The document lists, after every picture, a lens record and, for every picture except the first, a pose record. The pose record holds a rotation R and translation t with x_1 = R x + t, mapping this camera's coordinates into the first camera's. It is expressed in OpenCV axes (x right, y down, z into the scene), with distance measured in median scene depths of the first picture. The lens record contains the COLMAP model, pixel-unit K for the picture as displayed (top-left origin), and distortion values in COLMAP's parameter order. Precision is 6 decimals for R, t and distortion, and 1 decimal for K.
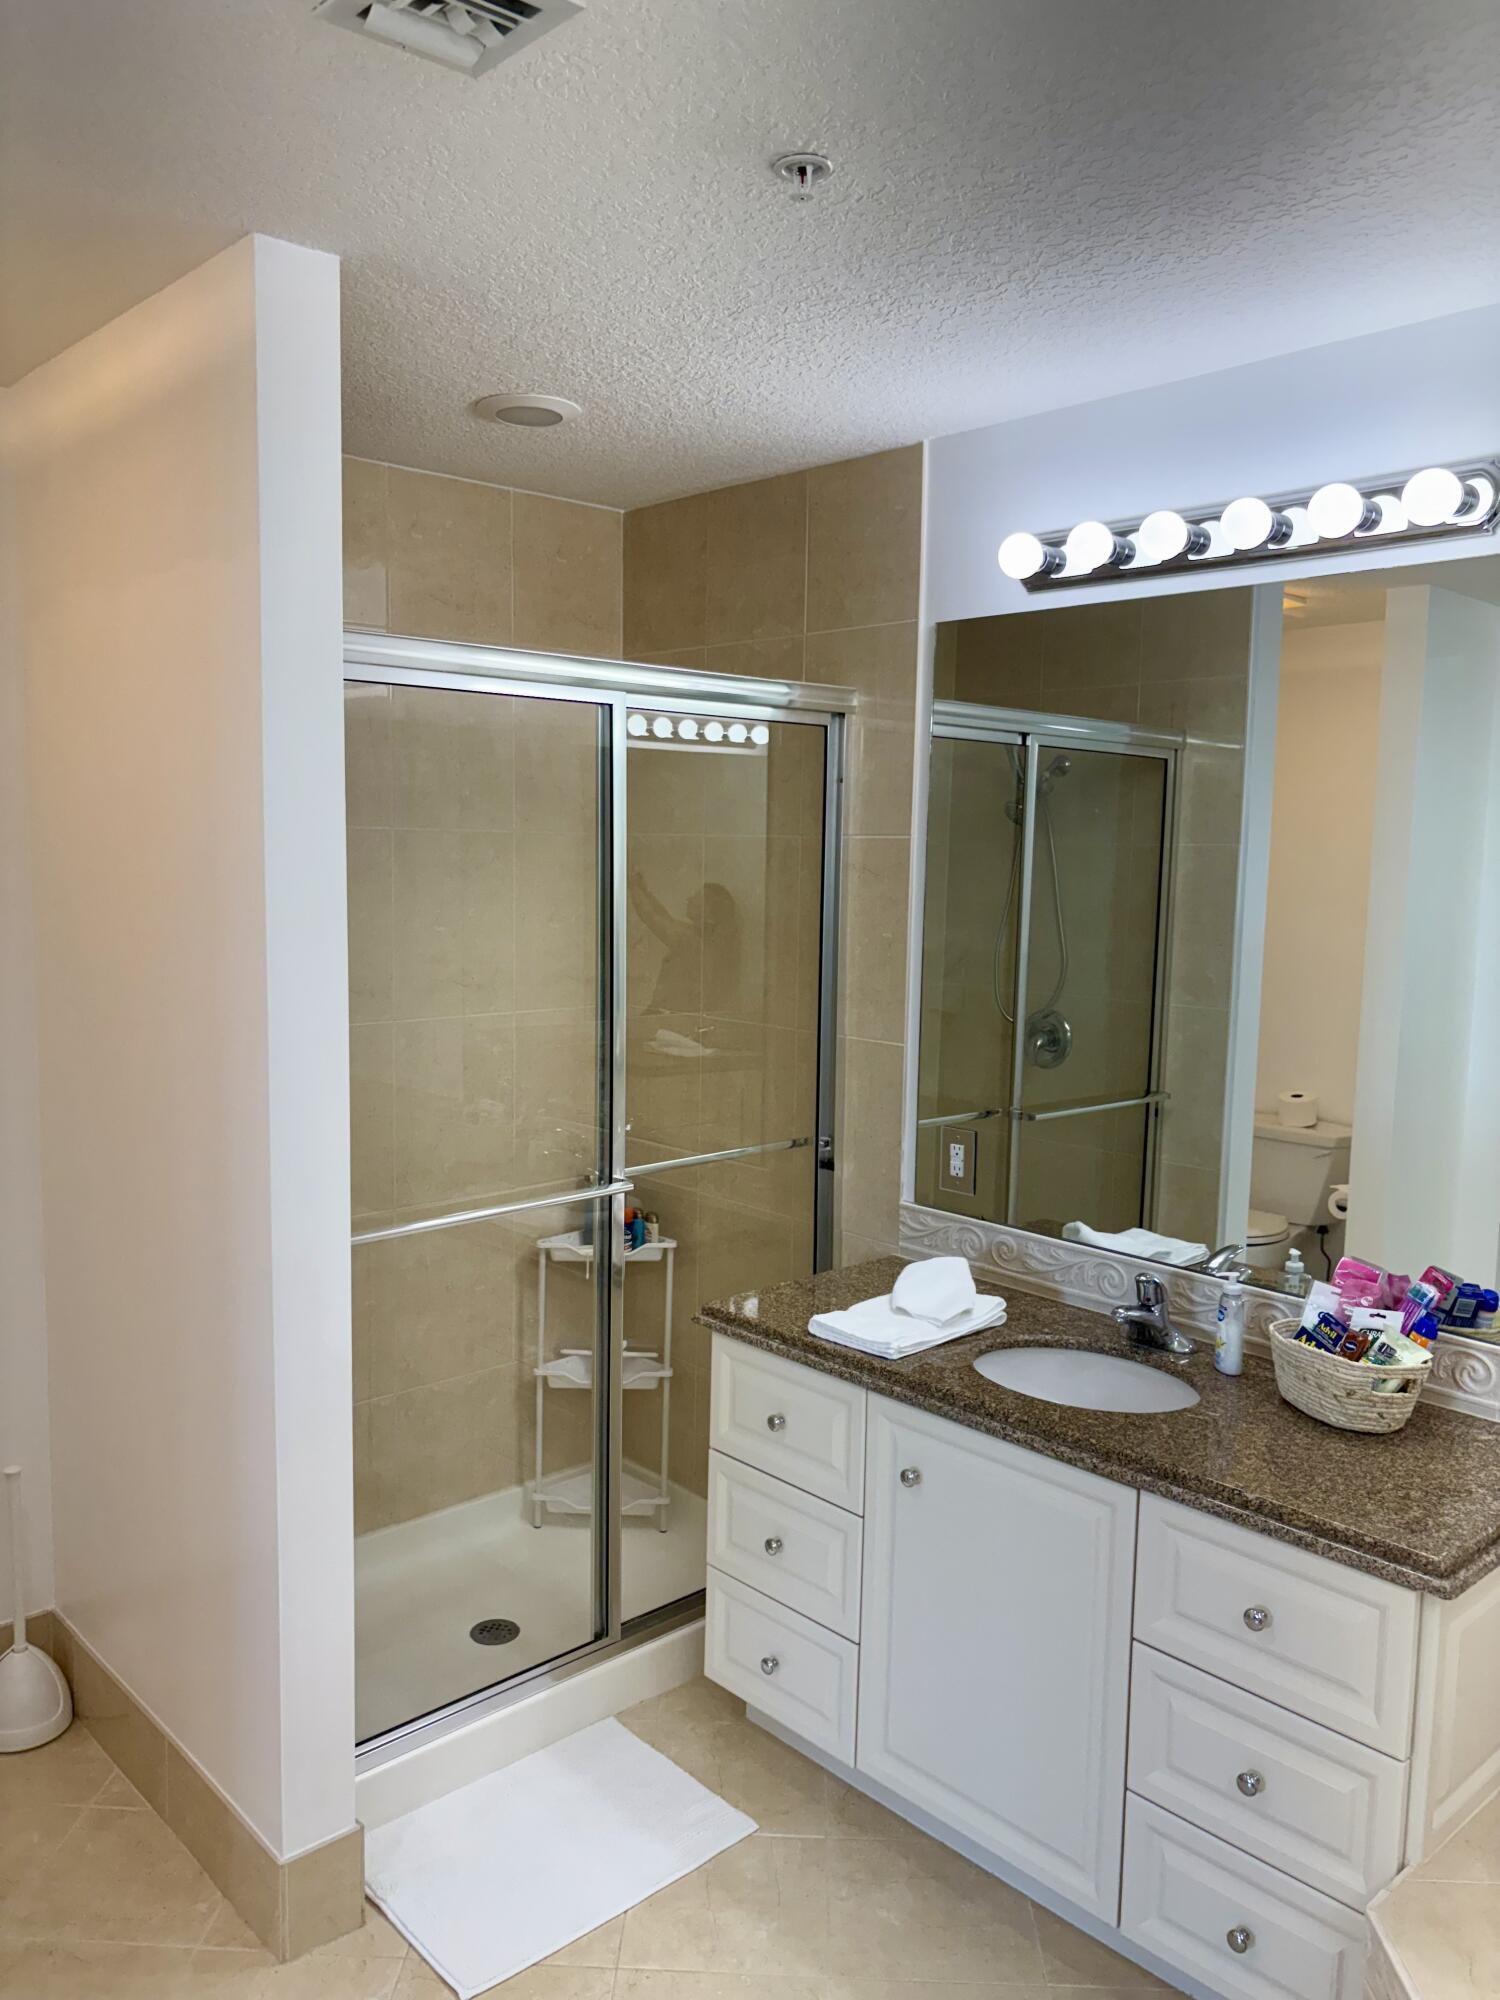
lens RADIAL K [[1511.5, 0, 750.0], [0, 1511.5, 1000.0], [0, 0, 1]] dist [0.000866, -0.000094]
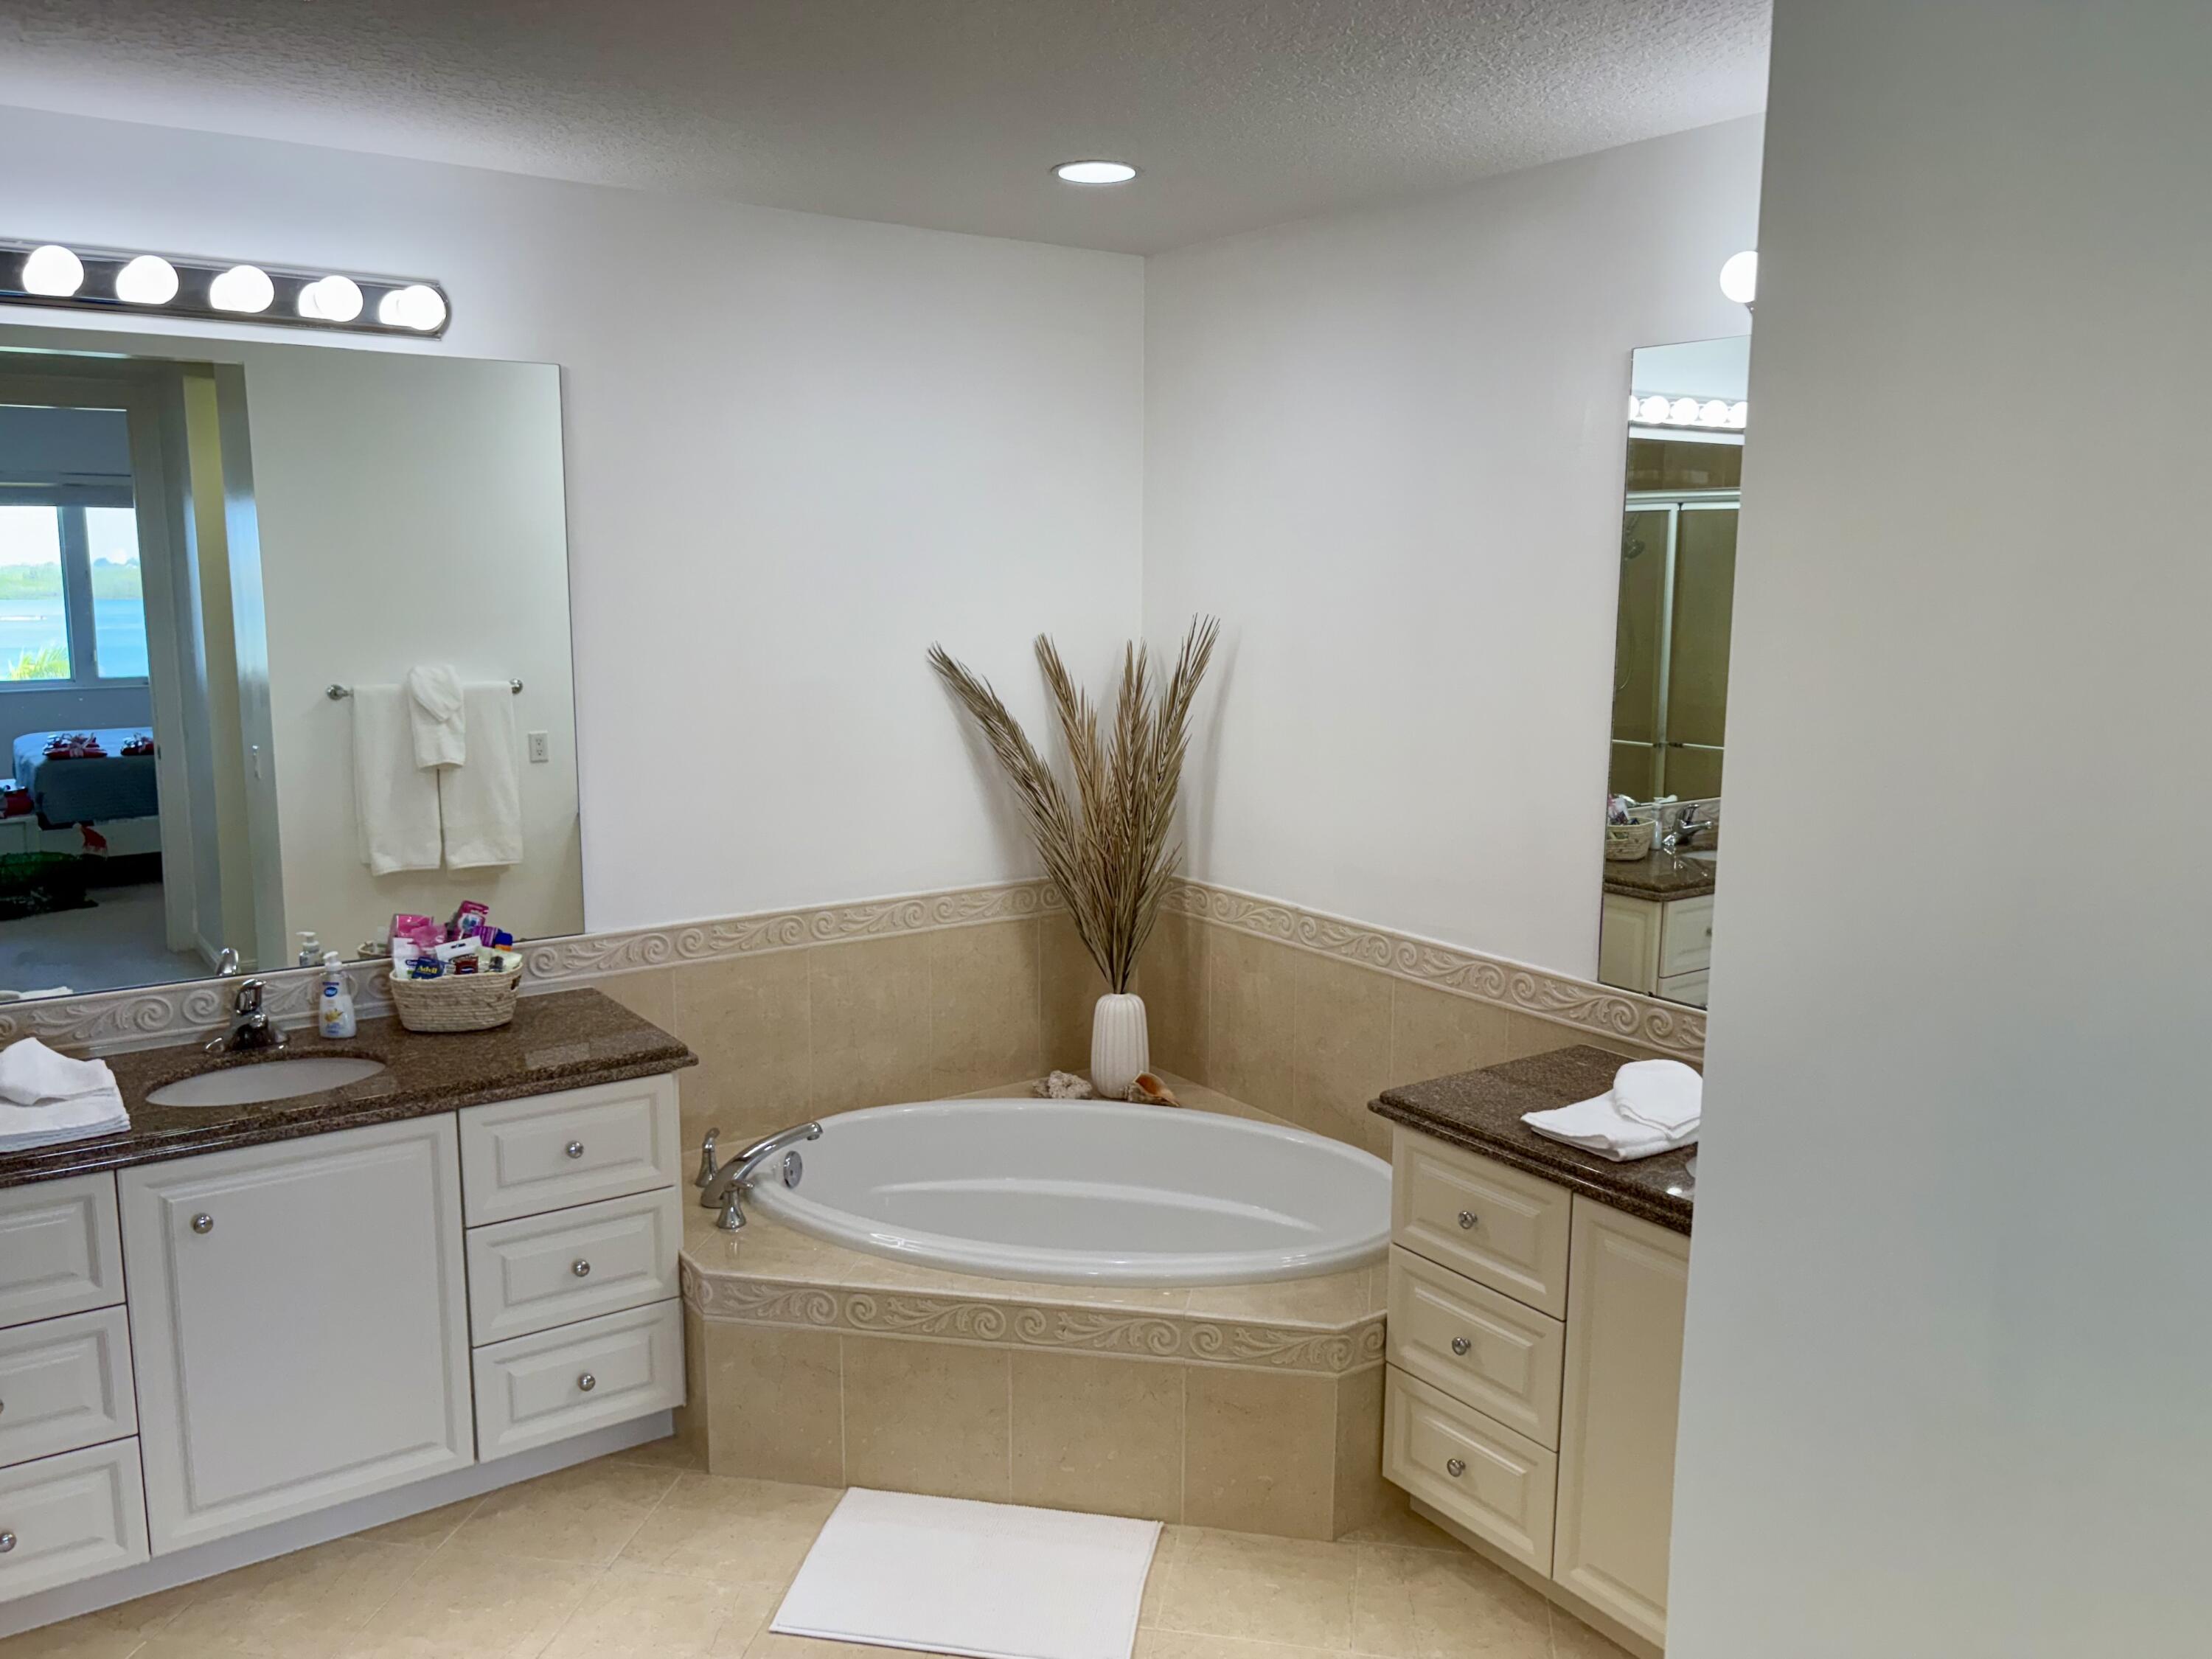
lens RADIAL K [[1656.9, 0, 1106.0], [0, 1656.9, 829.5], [0, 0, 1]] dist [0.056979, -0.082484]
pose [[0.152210, -0.179065, 0.971992, -0.939704], [0.096007, 0.981479, 0.165778, -0.077355], [-0.983674, 0.068084, 0.166583, 0.229619]]
